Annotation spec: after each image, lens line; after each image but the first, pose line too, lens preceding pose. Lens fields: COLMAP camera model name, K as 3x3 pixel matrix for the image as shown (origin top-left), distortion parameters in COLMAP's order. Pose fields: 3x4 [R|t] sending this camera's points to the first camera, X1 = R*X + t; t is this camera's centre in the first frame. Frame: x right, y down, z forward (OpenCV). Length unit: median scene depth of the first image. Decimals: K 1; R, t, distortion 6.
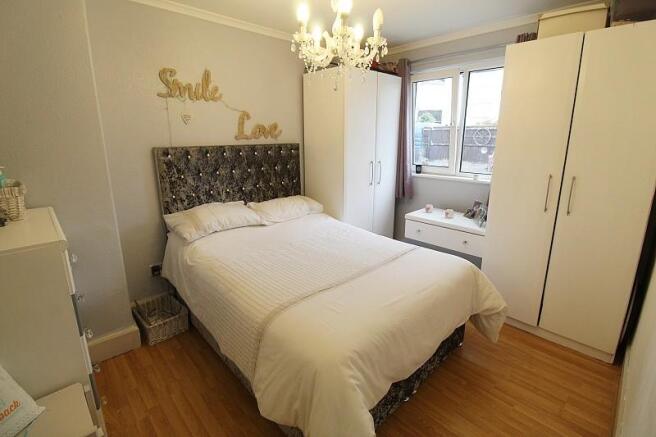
lens RADIAL K [[305.2, 0, 331.6], [0, 305.2, 205.1], [0, 0, 1]] dist [0.000817, -0.015041]
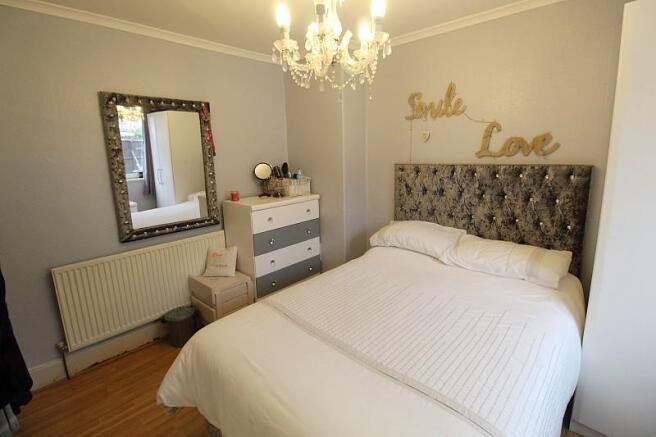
lens RADIAL K [[305.2, 0, 331.6], [0, 305.2, 205.1], [0, 0, 1]] dist [0.000817, -0.015041]
pose [[0.056834, 0.165348, -0.984596, 0.526590], [-0.207327, 0.966647, 0.150366, -0.138945], [0.976619, 0.195587, 0.089220, 0.595222]]
